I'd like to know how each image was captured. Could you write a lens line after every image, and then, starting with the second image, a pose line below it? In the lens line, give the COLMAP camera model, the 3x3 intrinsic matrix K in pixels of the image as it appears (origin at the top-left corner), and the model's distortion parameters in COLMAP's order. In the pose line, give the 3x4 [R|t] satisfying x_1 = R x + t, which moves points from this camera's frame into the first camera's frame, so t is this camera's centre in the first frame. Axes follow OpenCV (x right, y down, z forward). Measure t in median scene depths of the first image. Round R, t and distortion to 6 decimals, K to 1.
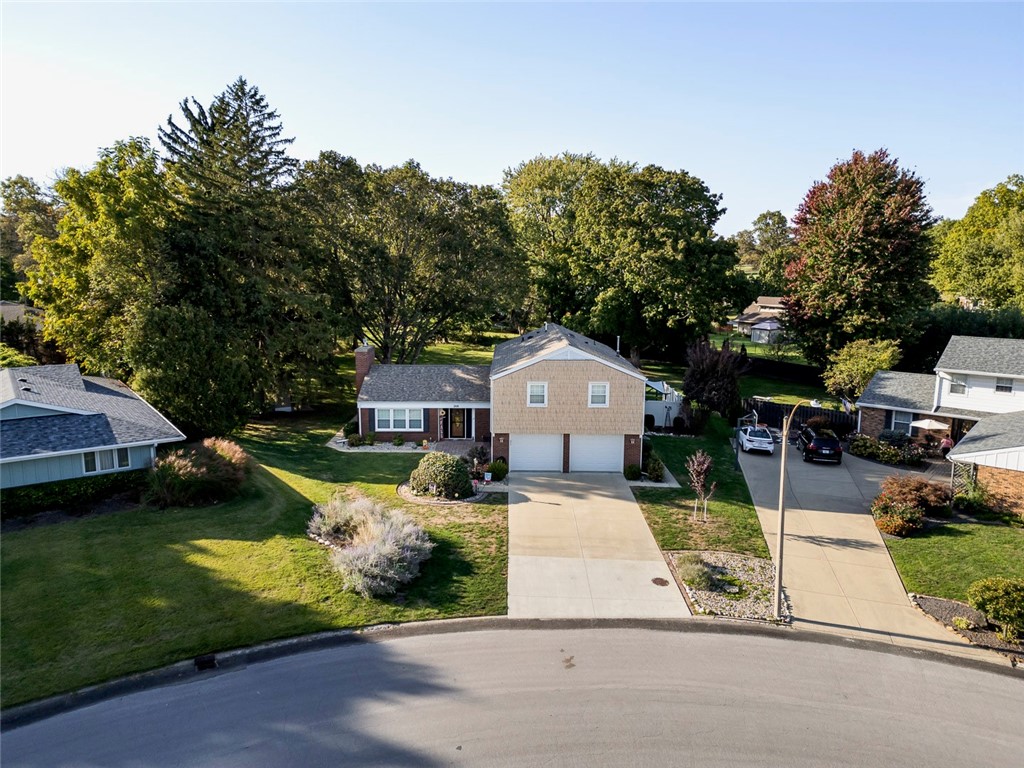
lens RADIAL K [[724.2, 0, 510.5], [0, 724.2, 382.5], [0, 0, 1]] dist [0.046879, -0.004567]
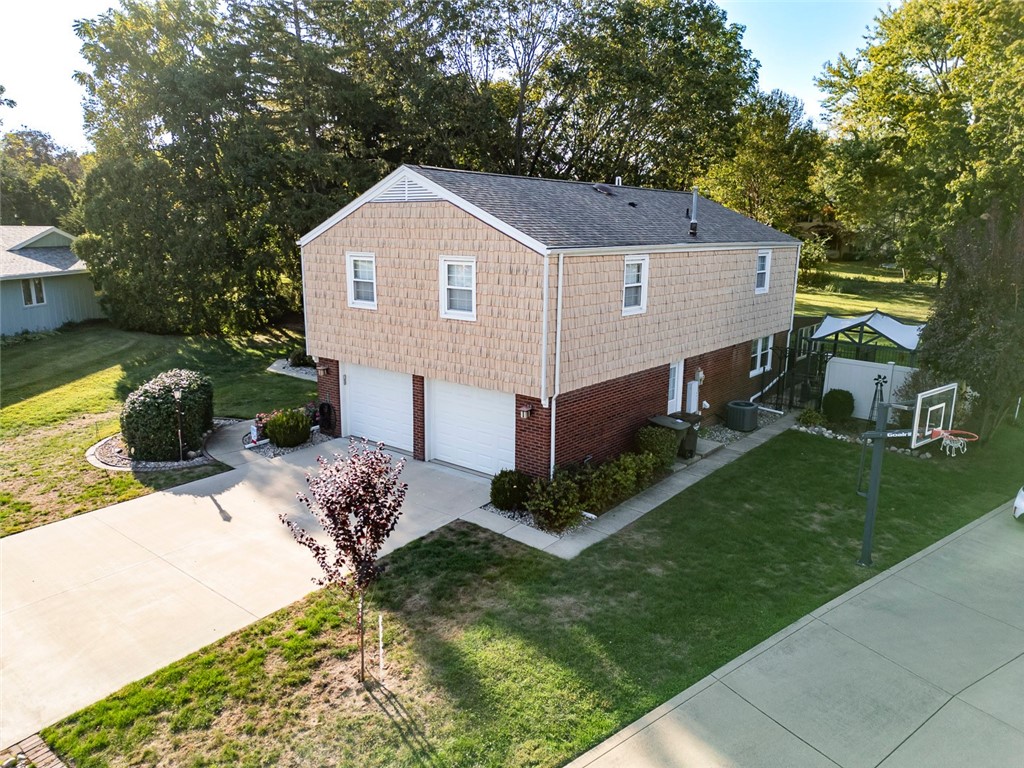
lens RADIAL K [[724.2, 0, 512.3], [0, 724.2, 389.1], [0, 0, 1]] dist [0.046879, -0.004567]
pose [[0.770711, 0.129592, -0.623867, 0.412344], [-0.102749, 0.991562, 0.079037, 0.038499], [0.628845, 0.003187, 0.777524, 0.699038]]
